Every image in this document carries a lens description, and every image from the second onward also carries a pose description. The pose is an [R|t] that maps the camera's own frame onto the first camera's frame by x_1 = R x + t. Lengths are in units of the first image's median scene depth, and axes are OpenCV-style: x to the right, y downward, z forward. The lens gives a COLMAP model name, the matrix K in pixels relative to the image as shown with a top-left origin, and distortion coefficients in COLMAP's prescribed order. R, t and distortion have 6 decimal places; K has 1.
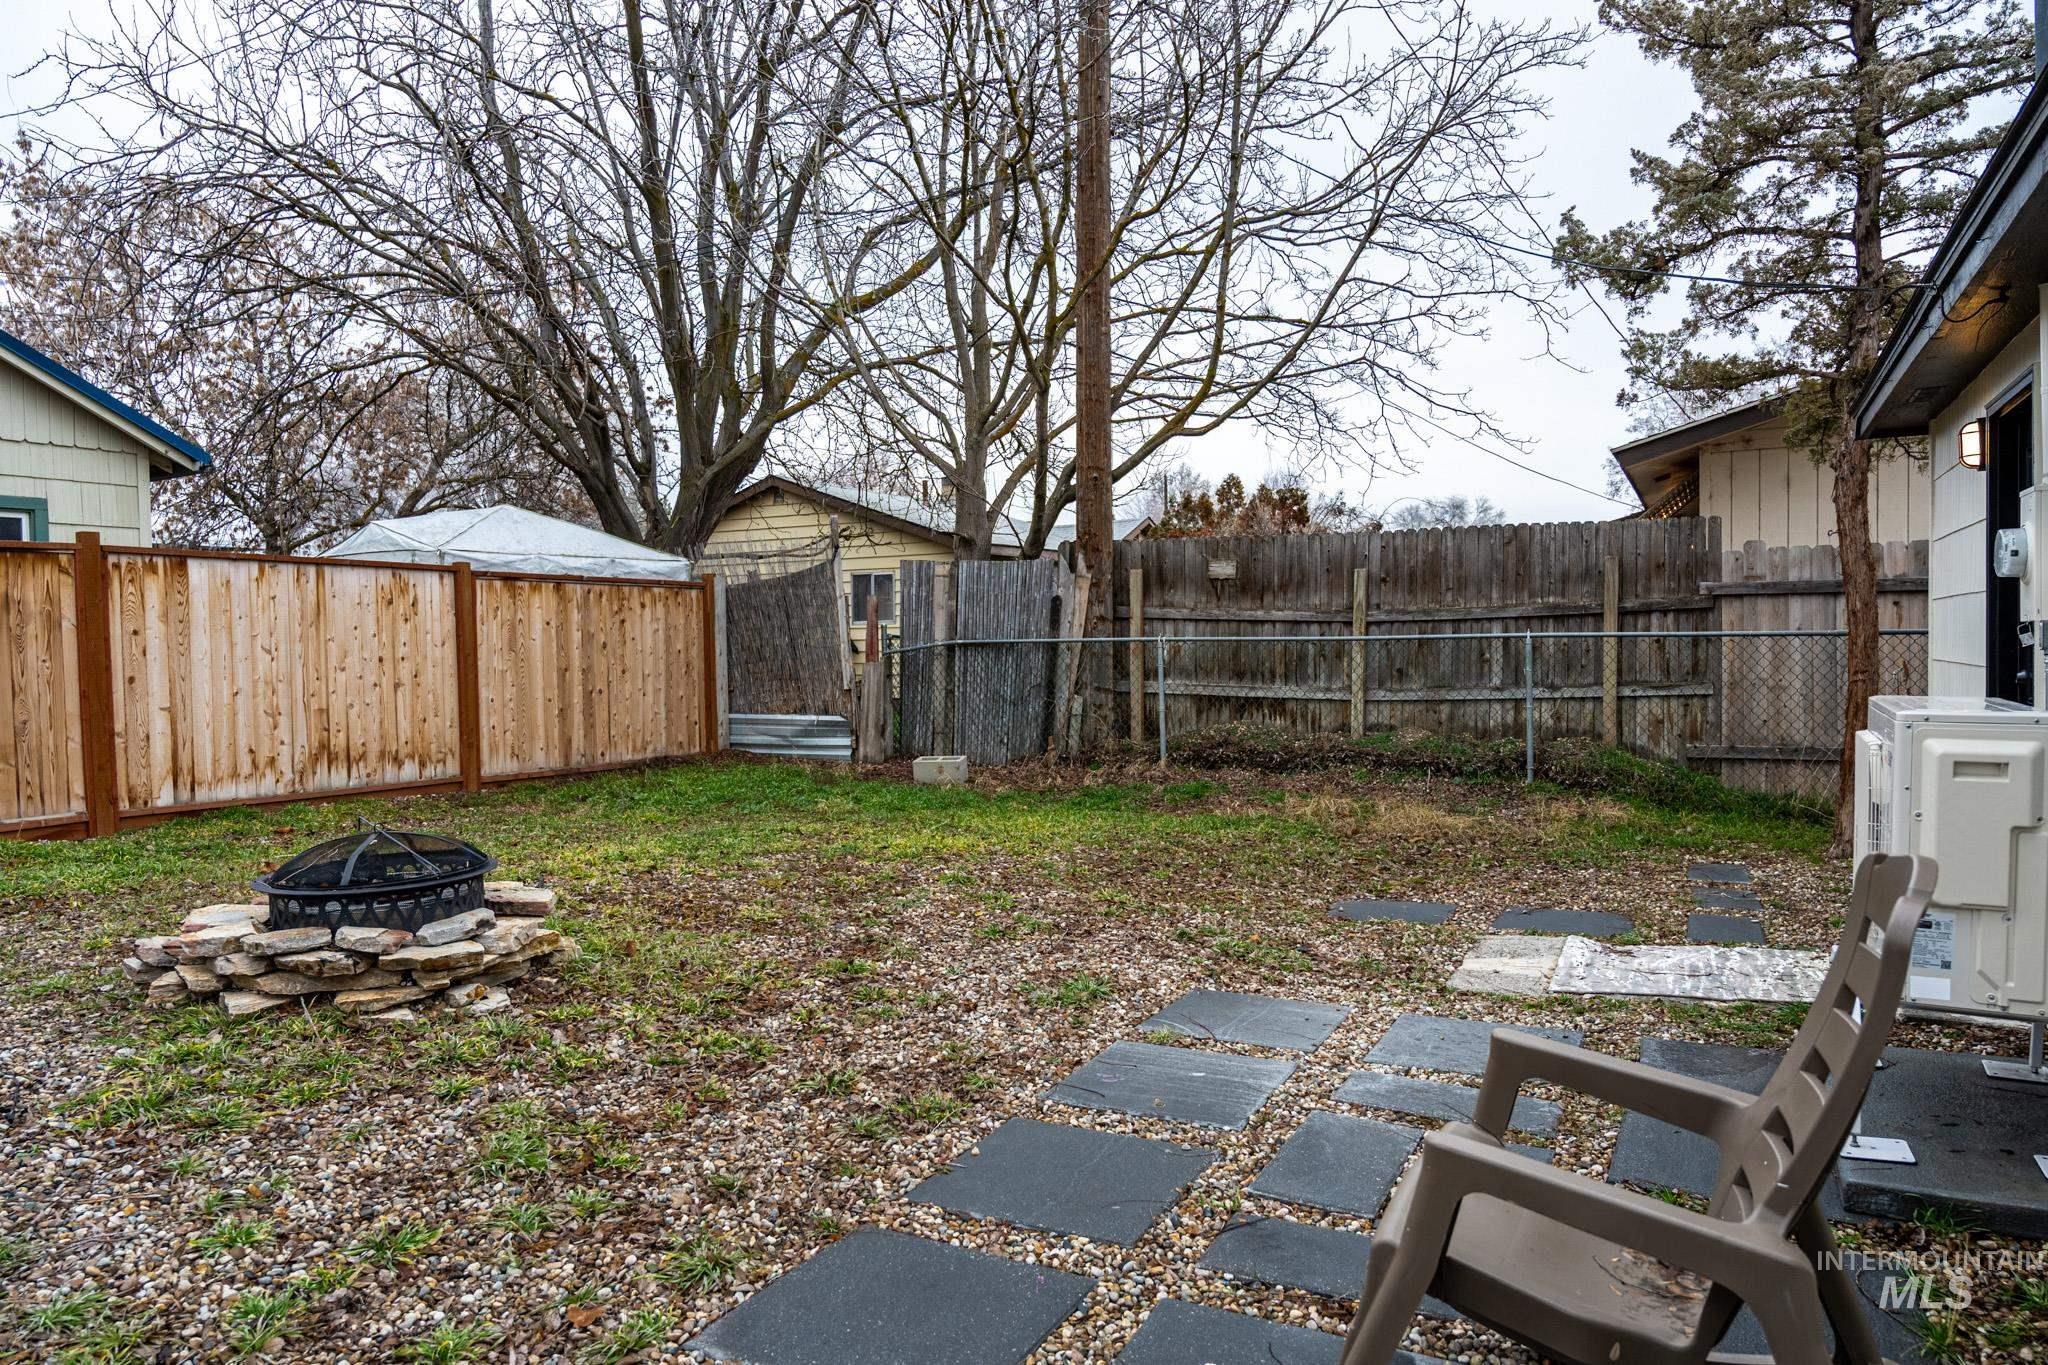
lens RADIAL K [[1332.0, 0, 1024.0], [0, 1332.0, 682.5], [0, 0, 1]] dist [-0.009151, 0.001258]
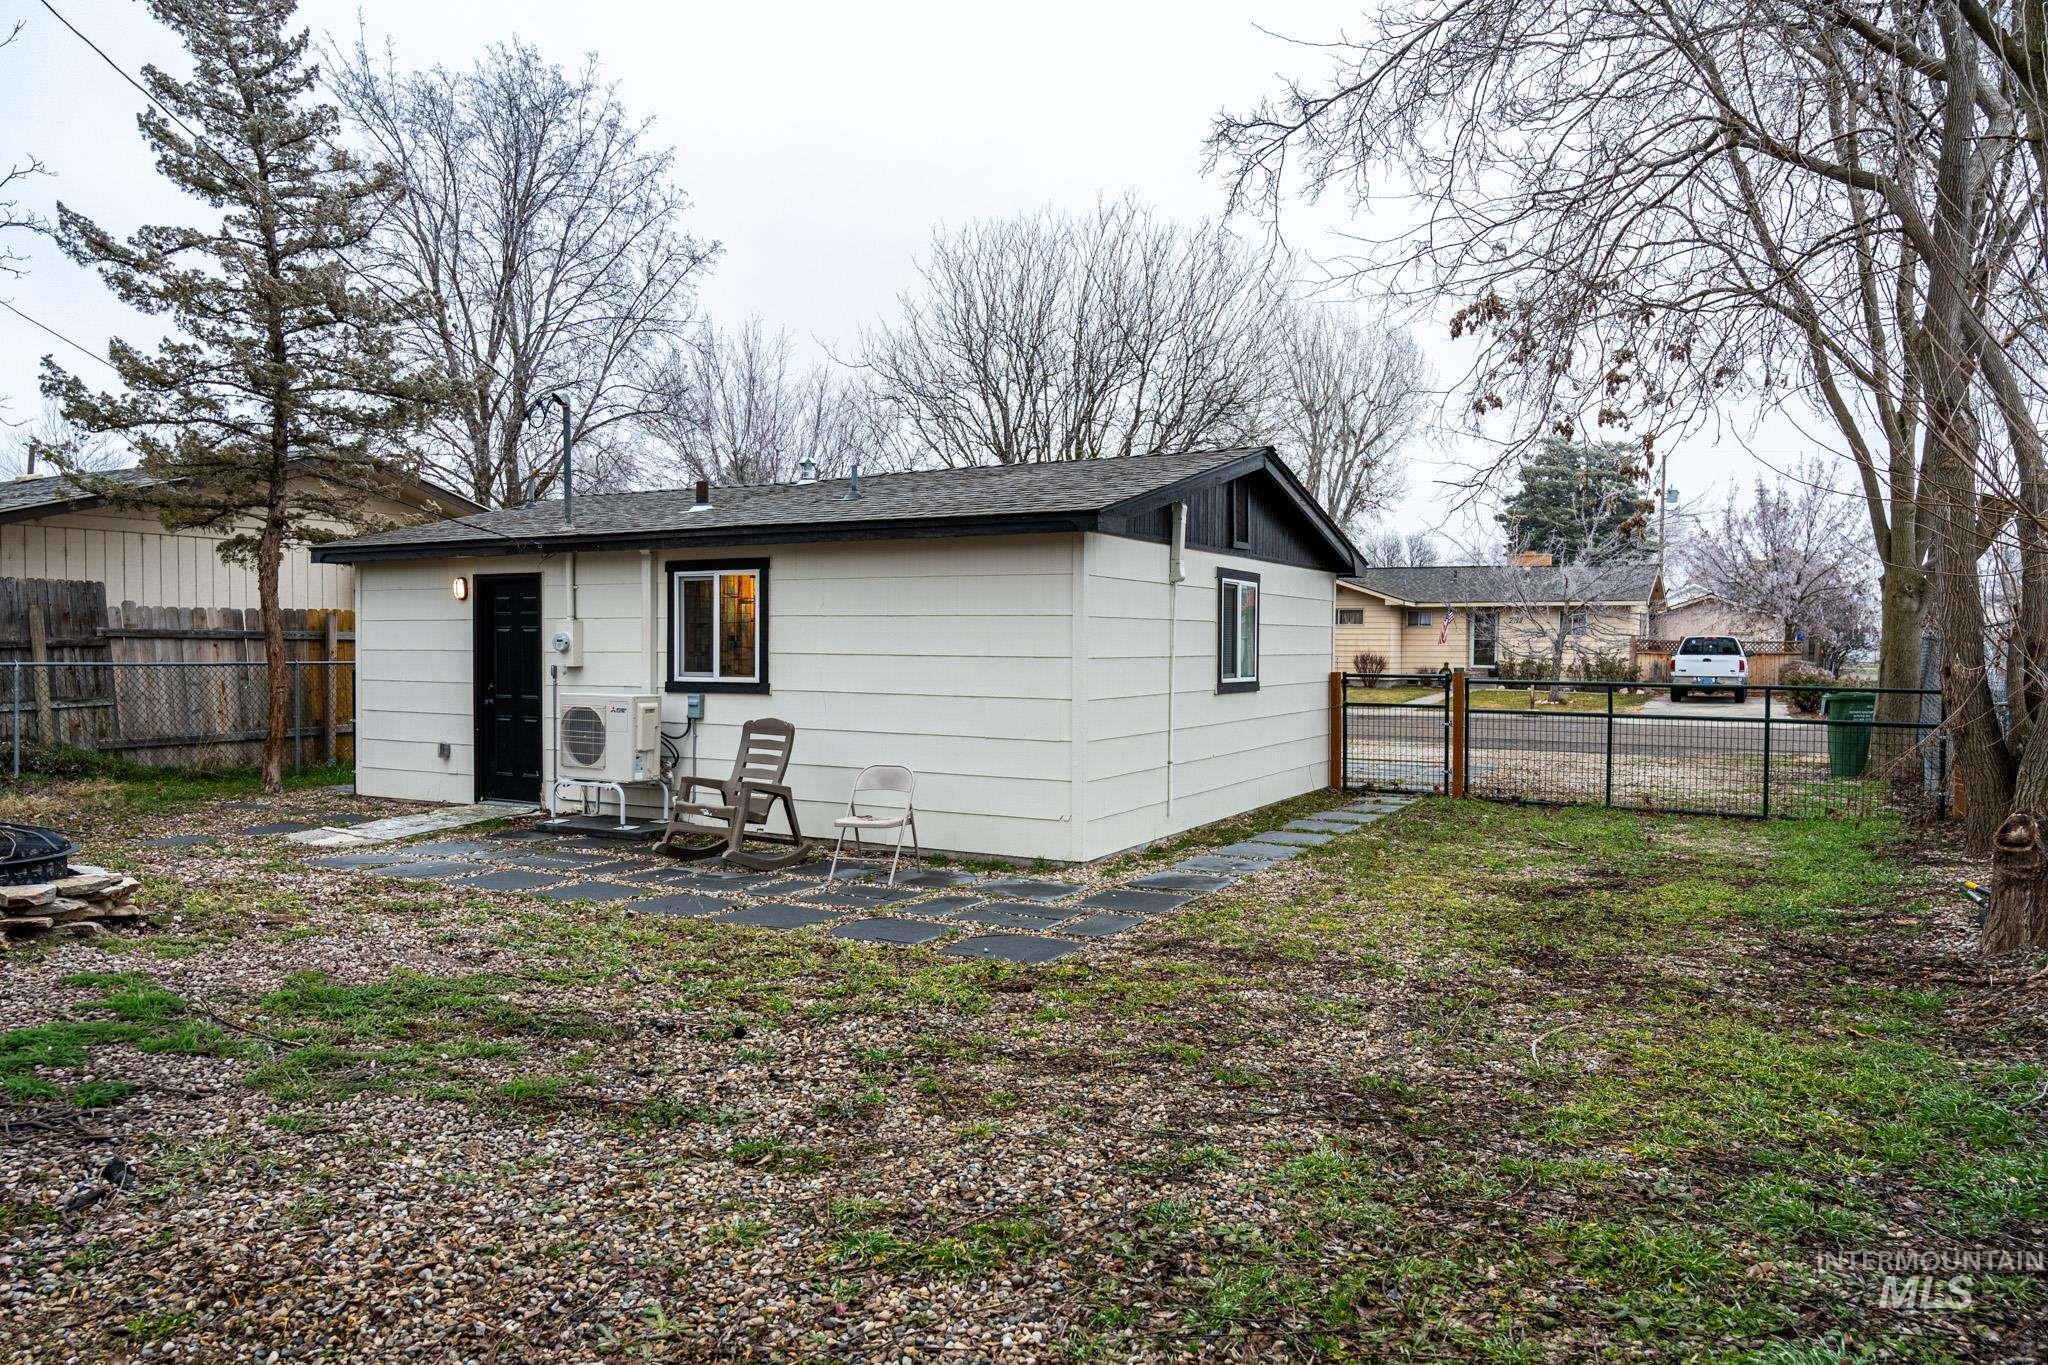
lens RADIAL K [[1332.0, 0, 1024.0], [0, 1332.0, 682.5], [0, 0, 1]] dist [-0.009151, 0.001258]
pose [[0.012375, -0.012257, 0.999848, -0.924435], [0.028552, 0.999521, 0.011900, -0.004559], [-0.999516, 0.028401, 0.012719, -0.017519]]
